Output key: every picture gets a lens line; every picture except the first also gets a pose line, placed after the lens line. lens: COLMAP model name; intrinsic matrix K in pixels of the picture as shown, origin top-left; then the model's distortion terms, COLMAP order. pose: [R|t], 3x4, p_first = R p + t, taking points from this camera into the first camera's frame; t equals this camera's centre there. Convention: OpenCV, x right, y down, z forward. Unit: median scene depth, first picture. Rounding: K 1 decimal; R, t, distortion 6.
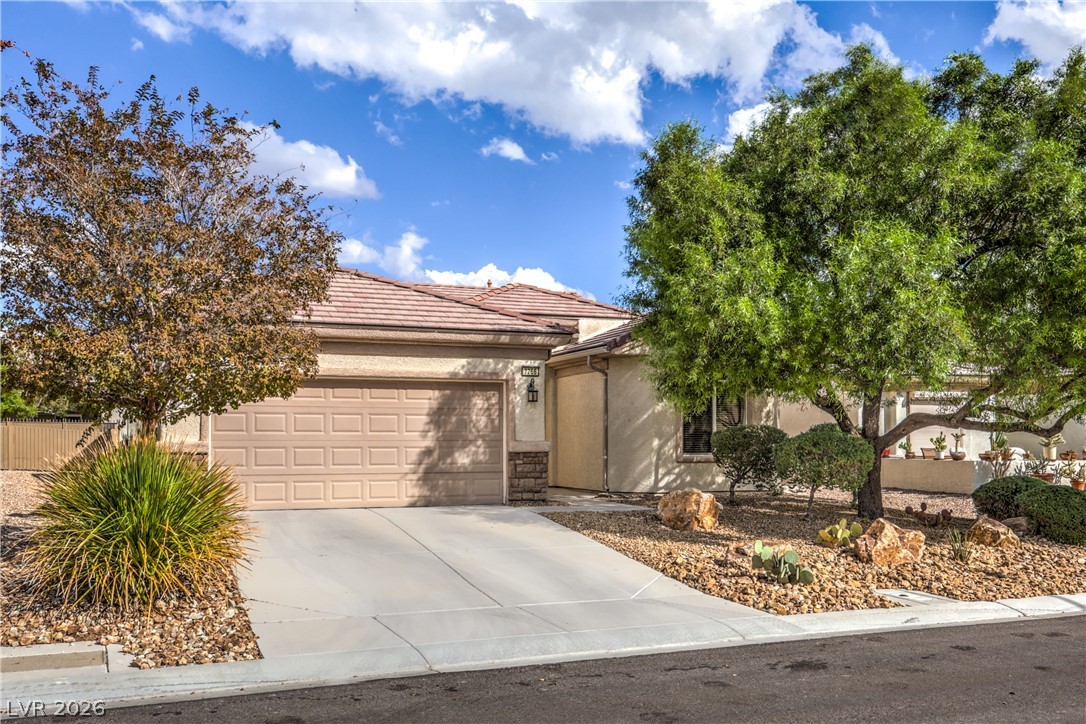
lens RADIAL K [[985.9, 0, 540.6], [0, 985.9, 358.6], [0, 0, 1]] dist [-0.018180, 0.000000]
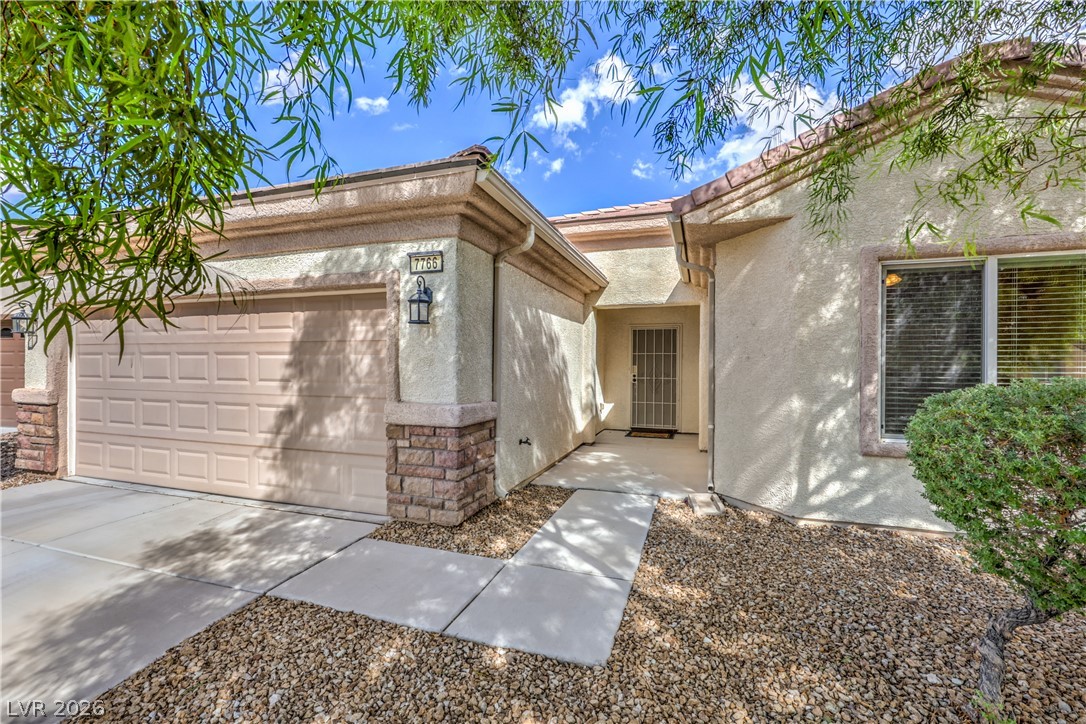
lens RADIAL K [[452.0, 0, 558.1], [0, 452.0, 360.1], [0, 0, 1]] dist [0.001999, -0.001602]
pose [[0.761538, -0.004673, -0.648103, 0.190082], [0.046662, 0.997774, 0.047635, 0.054783], [0.646438, -0.066518, 0.760061, 0.879214]]
